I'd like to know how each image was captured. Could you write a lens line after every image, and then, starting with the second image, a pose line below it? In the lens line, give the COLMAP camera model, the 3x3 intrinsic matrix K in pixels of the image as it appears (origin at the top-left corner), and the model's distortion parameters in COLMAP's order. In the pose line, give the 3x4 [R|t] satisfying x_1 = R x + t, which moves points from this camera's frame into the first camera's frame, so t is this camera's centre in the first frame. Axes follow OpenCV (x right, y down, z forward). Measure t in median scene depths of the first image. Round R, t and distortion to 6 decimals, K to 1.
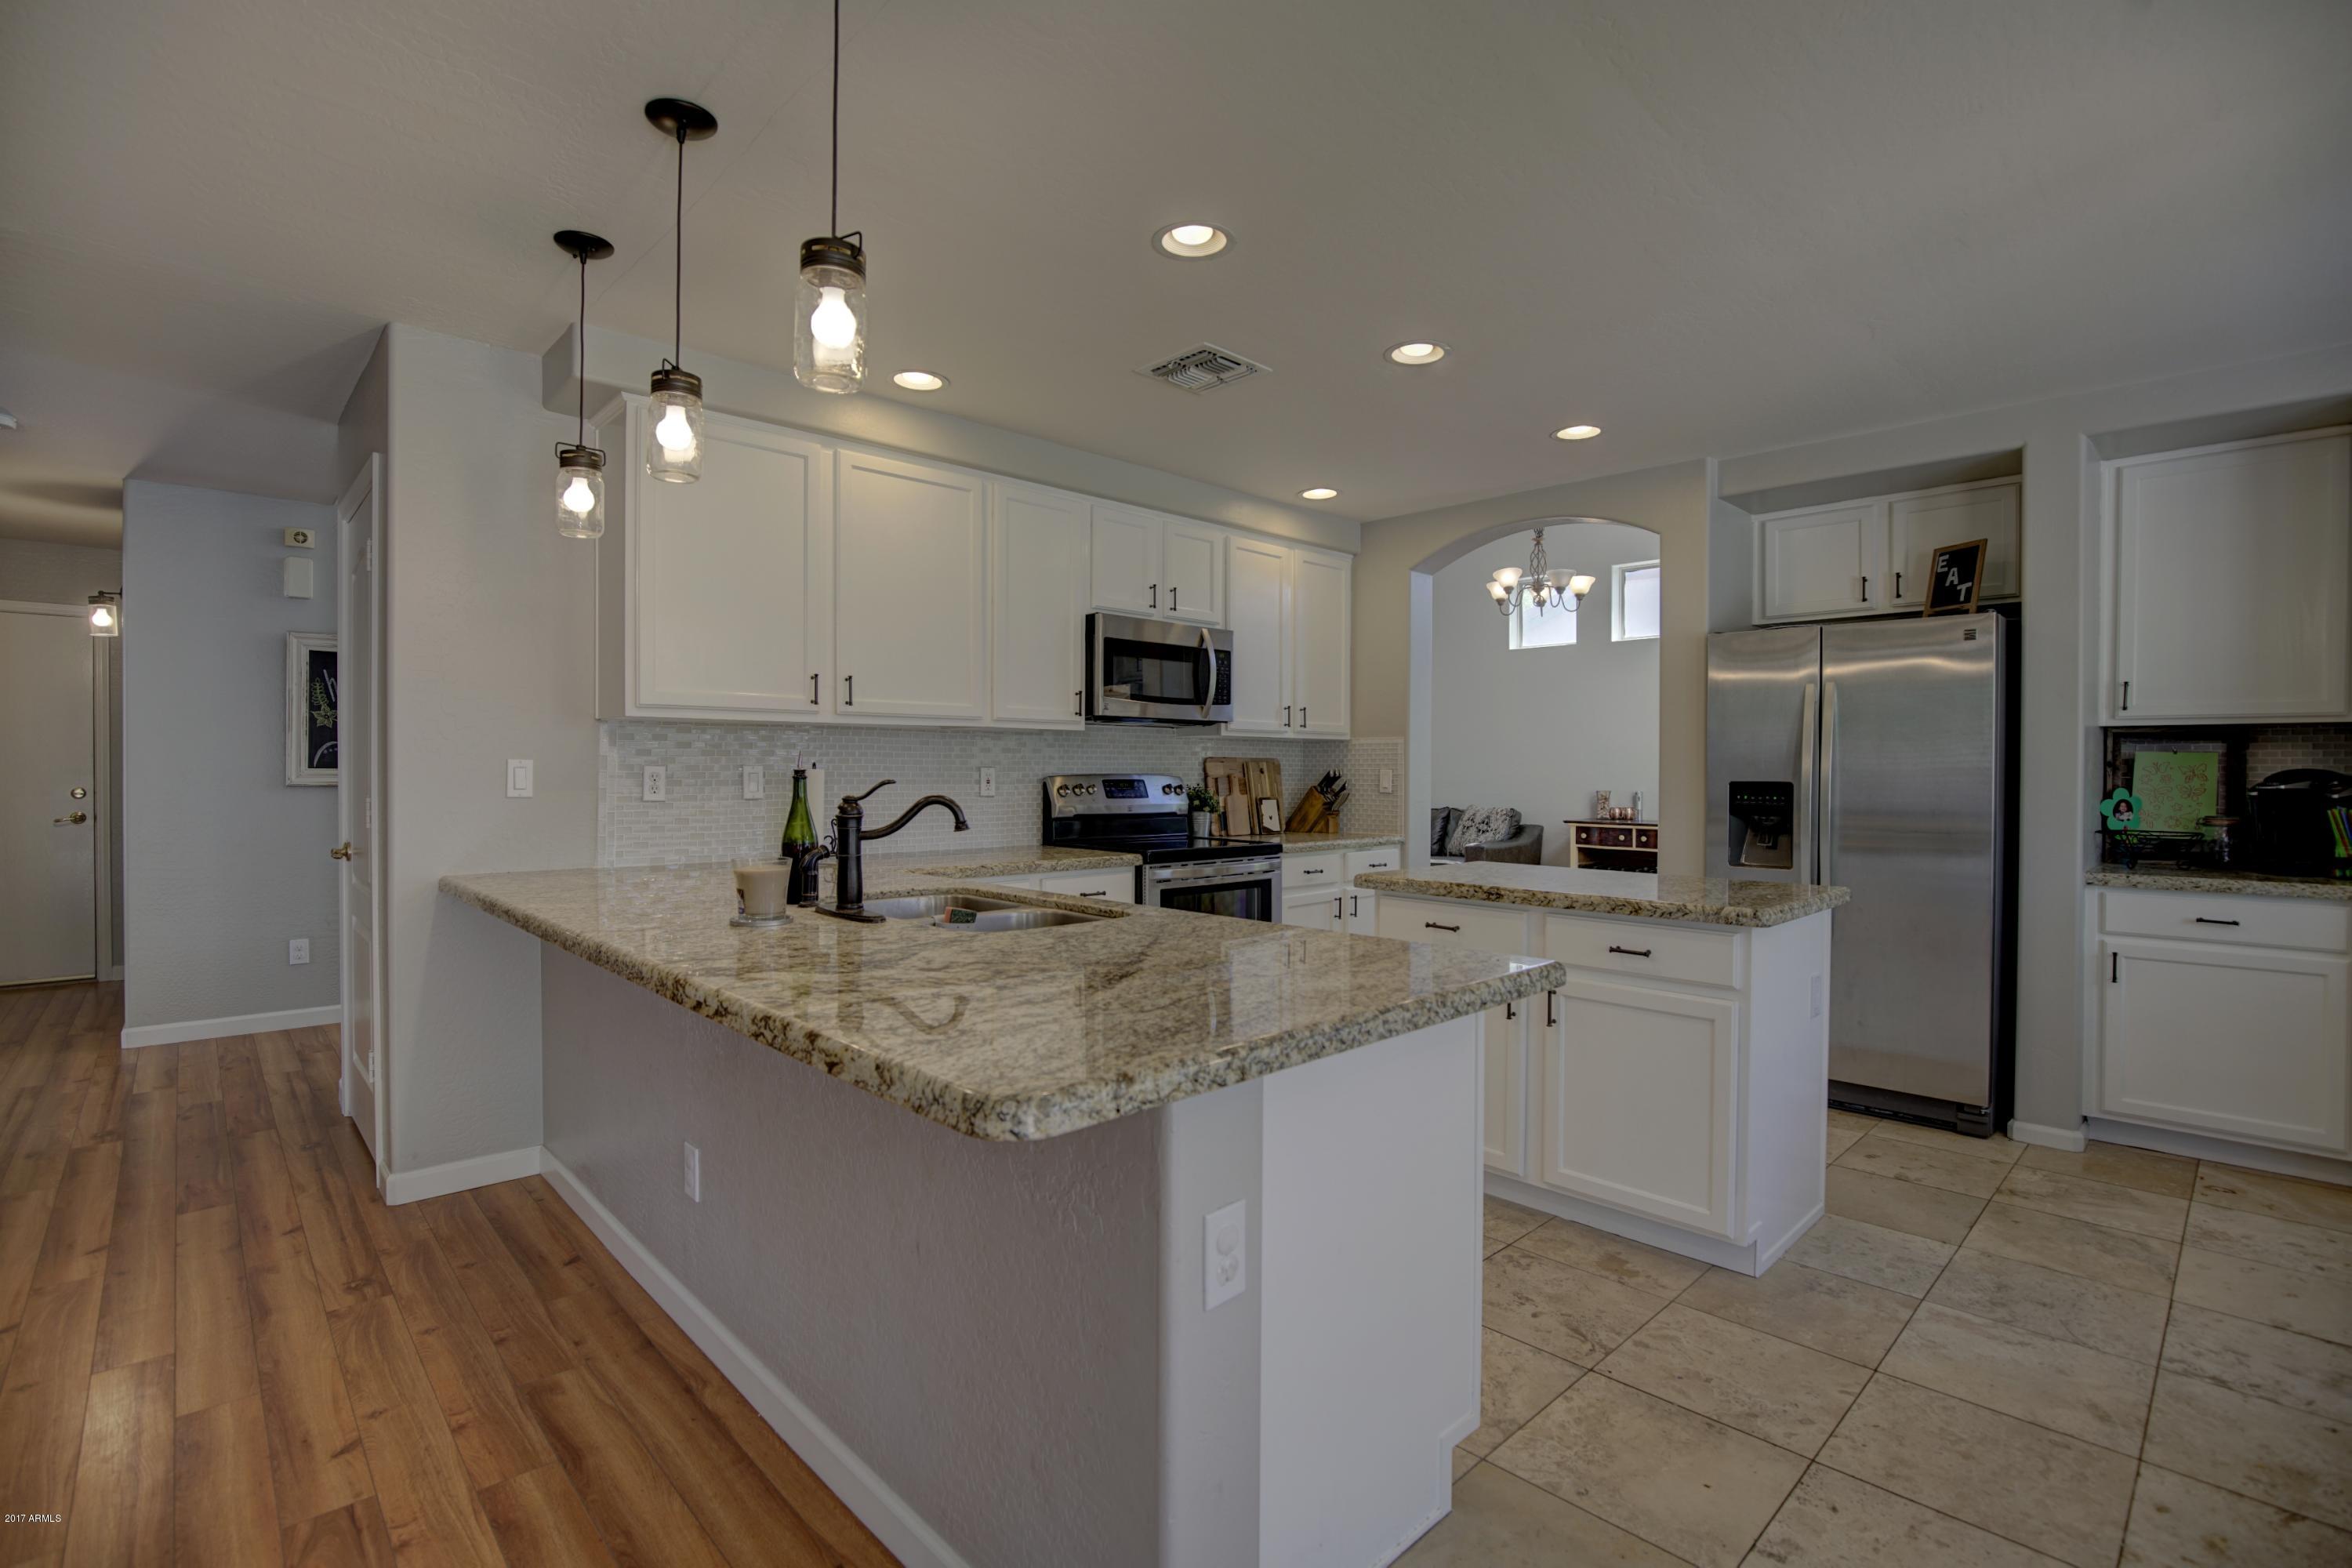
lens RADIAL K [[1072.1, 0, 1180.1], [0, 1072.1, 777.1], [0, 0, 1]] dist [-0.036693, 0.008179]
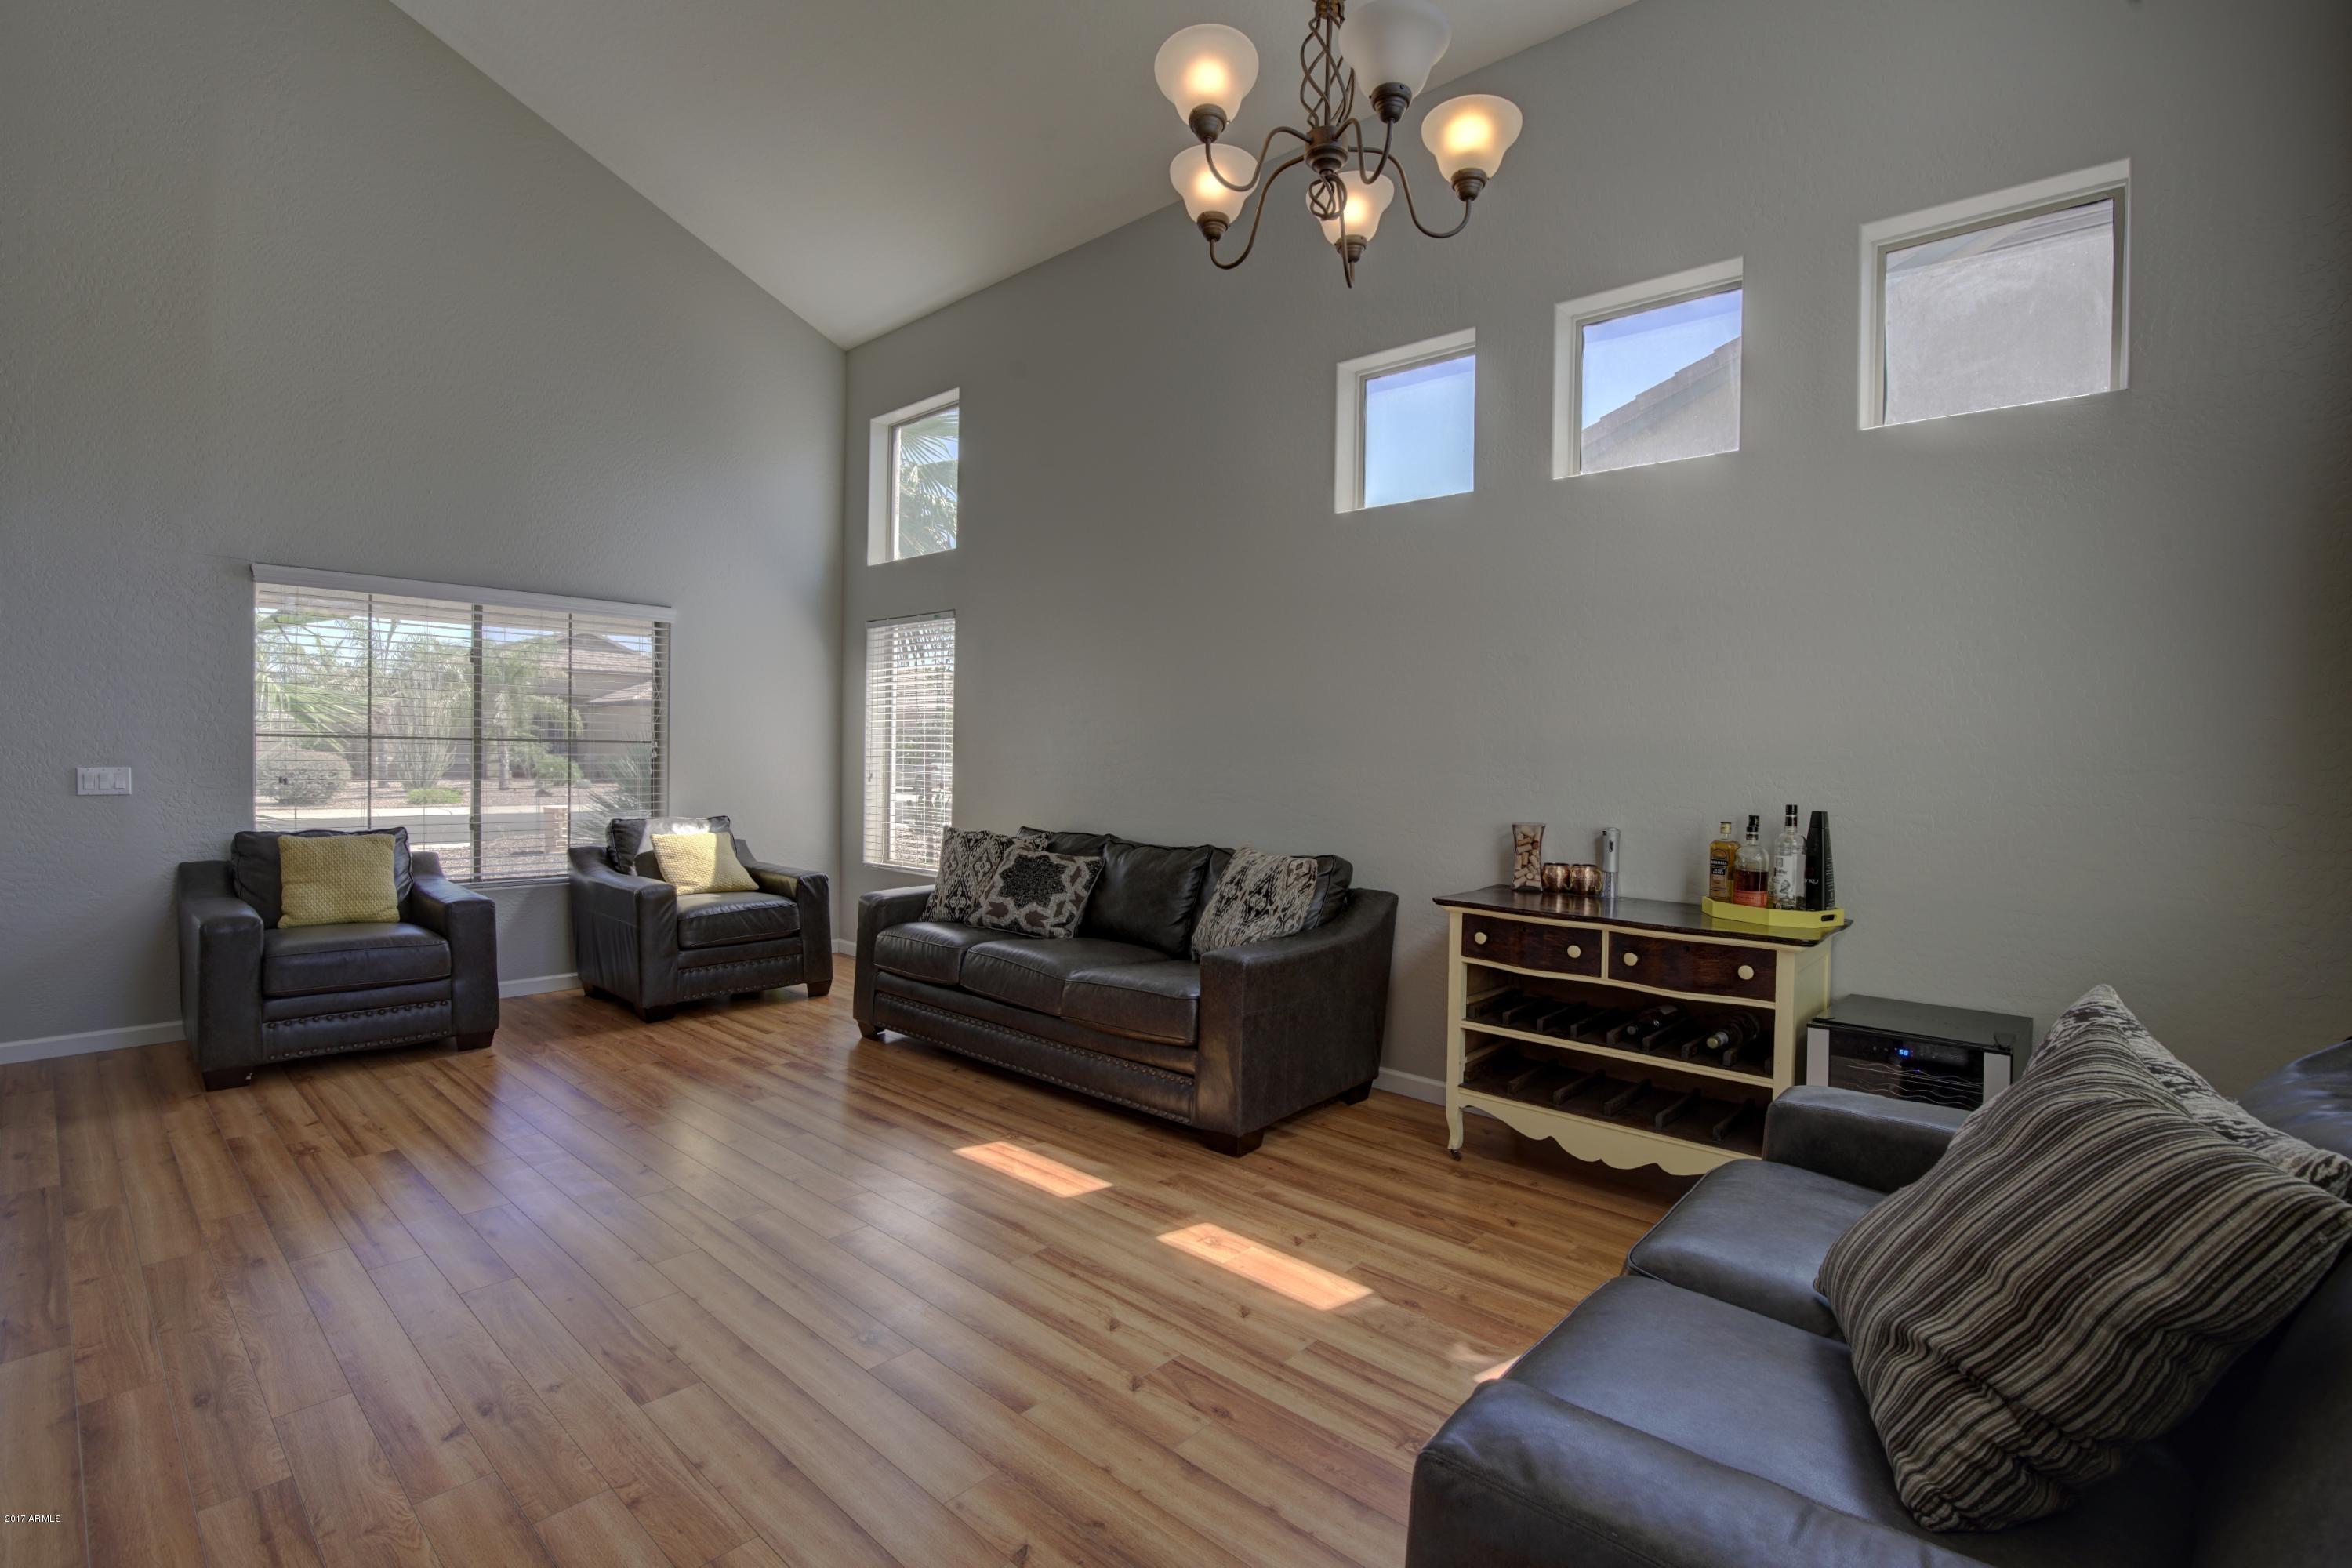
lens RADIAL K [[1072.1, 0, 1180.1], [0, 1072.1, 777.1], [0, 0, 1]] dist [-0.036693, 0.008179]
pose [[0.997178, 0.010219, 0.074371, 0.426703], [-0.011562, 0.999777, 0.017648, -0.023223], [-0.074174, -0.018458, 0.997074, 1.104079]]
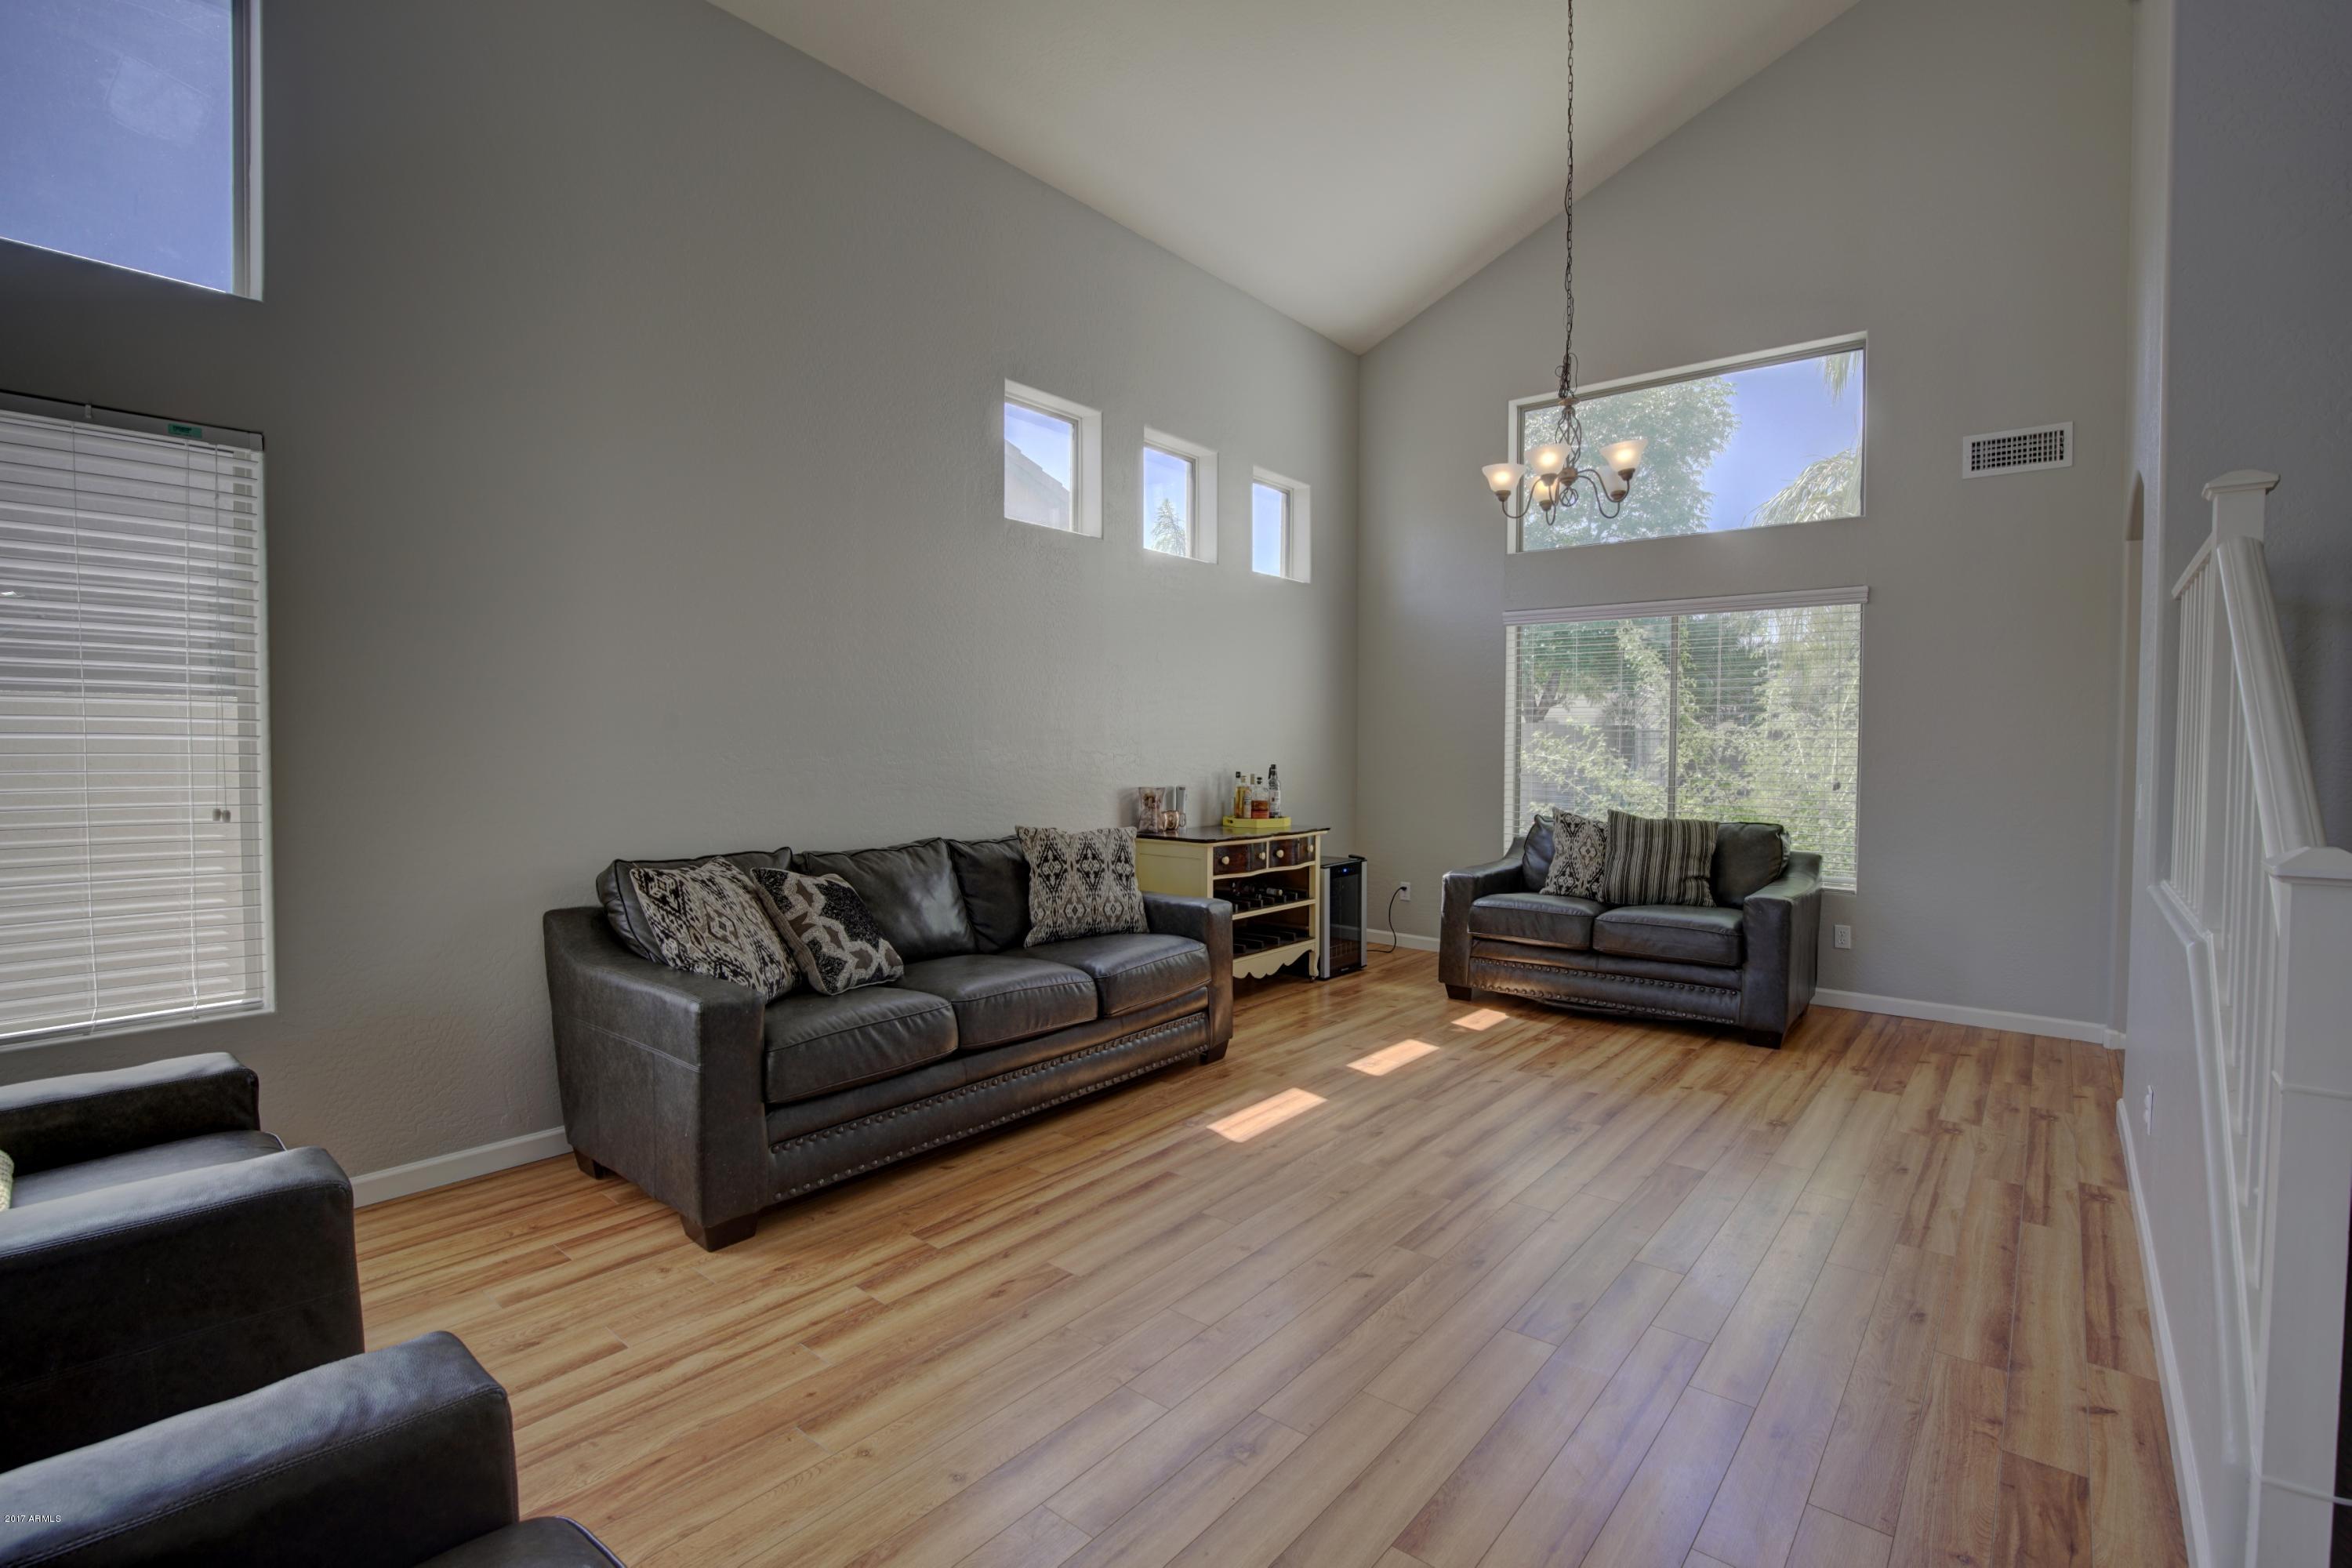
lens RADIAL K [[1072.1, 0, 1180.1], [0, 1072.1, 777.1], [0, 0, 1]] dist [-0.036693, 0.008179]
pose [[-0.110569, -0.035957, 0.993218, -0.439139], [-0.001613, 0.999350, 0.036000, -0.029699], [-0.993867, 0.002378, -0.110555, 2.012340]]
